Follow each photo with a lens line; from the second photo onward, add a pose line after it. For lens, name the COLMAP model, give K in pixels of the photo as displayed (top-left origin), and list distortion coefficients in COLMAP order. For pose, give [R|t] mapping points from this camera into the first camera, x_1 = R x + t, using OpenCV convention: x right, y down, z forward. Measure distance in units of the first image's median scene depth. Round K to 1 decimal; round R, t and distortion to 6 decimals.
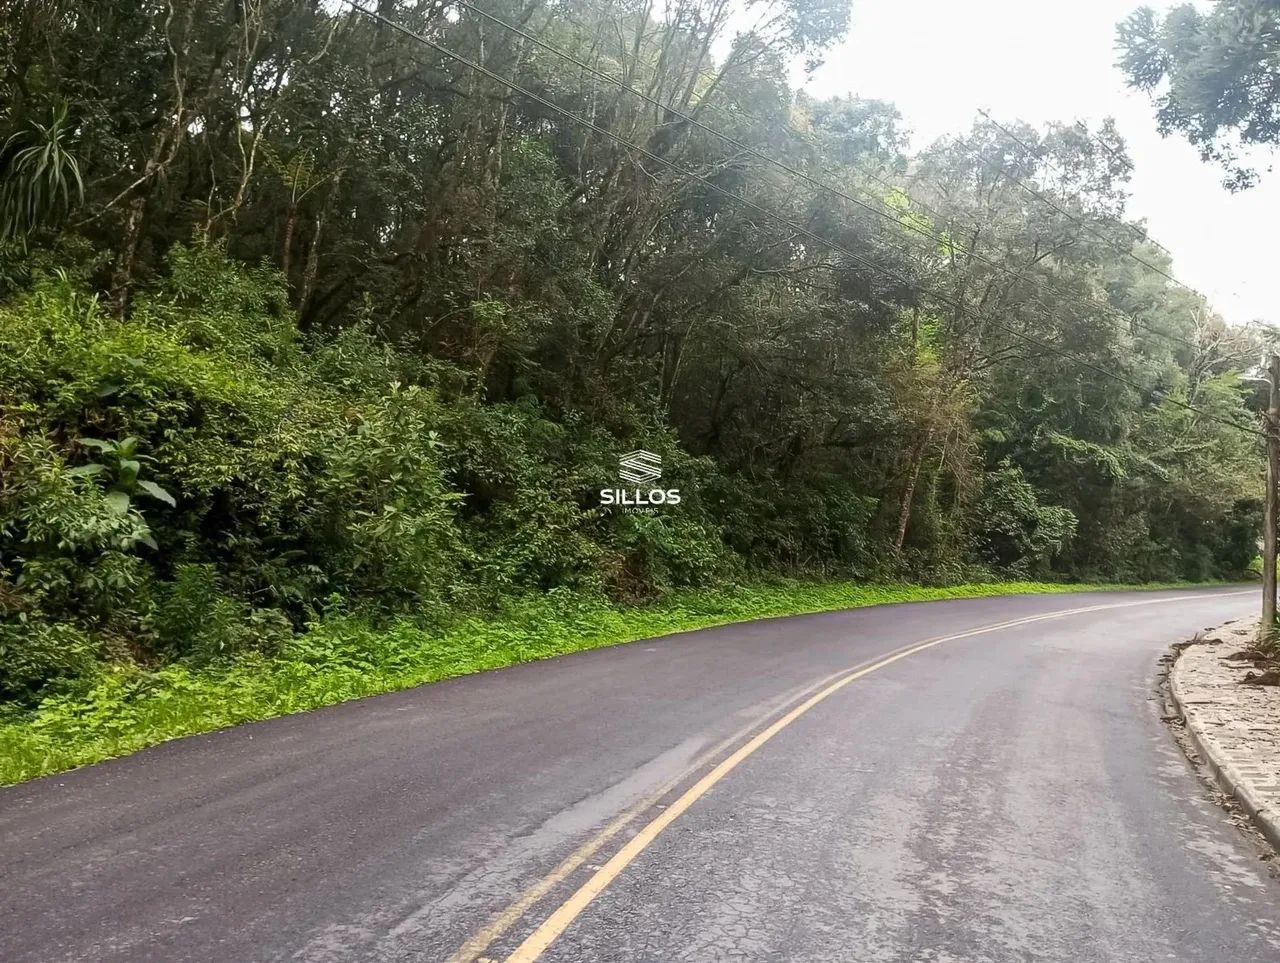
lens RADIAL K [[1046.5, 0, 640.0], [0, 1046.5, 481.5], [0, 0, 1]] dist [0.060560, -0.080122]
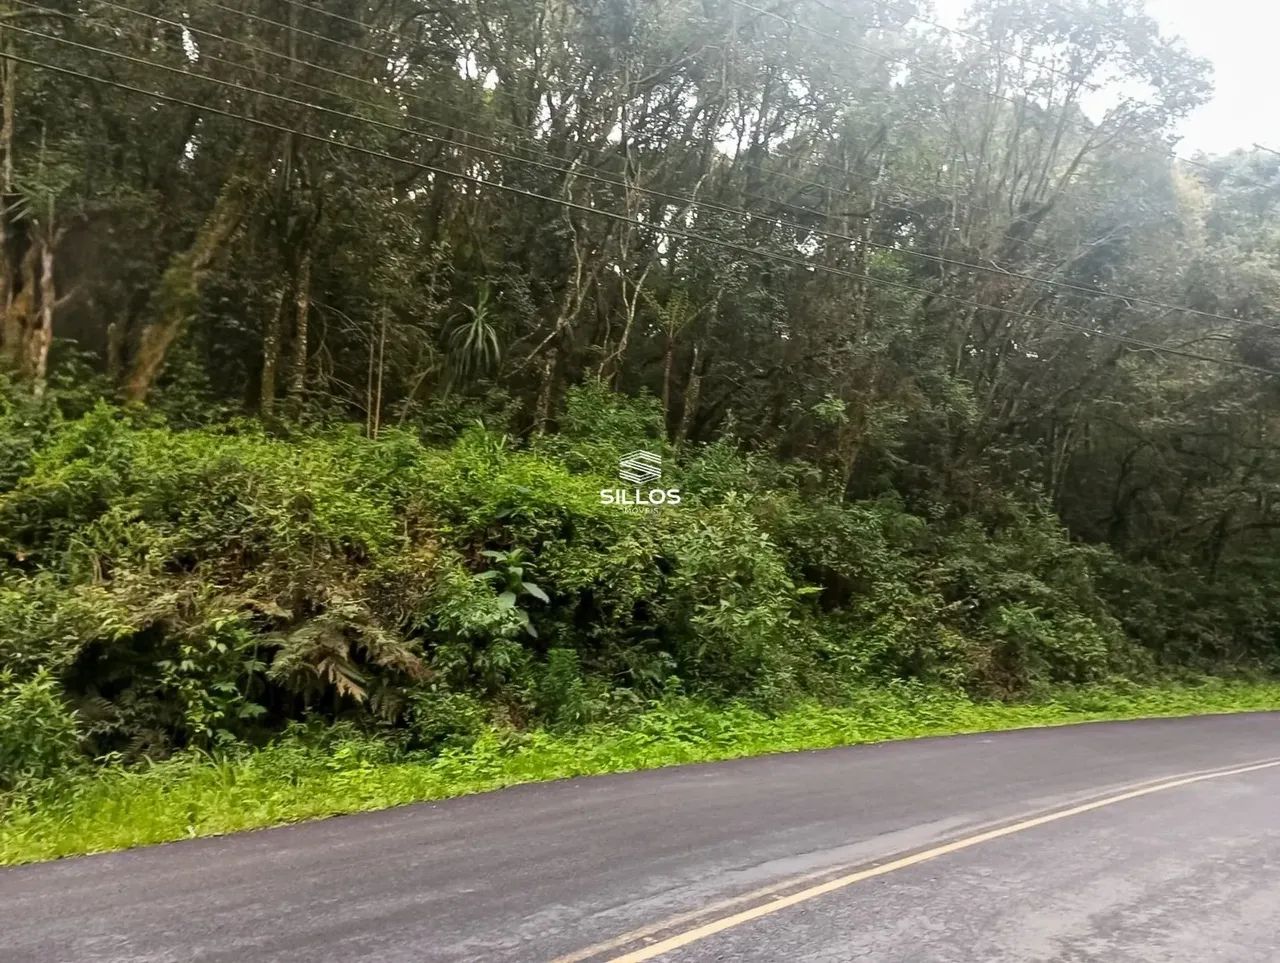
lens RADIAL K [[1046.5, 0, 640.0], [0, 1046.5, 481.5], [0, 0, 1]] dist [0.060560, -0.080122]
pose [[0.920170, -0.054105, -0.387763, 0.126931], [0.020206, 0.995648, -0.090976, -0.003722], [0.390998, 0.075878, 0.917259, -0.095031]]
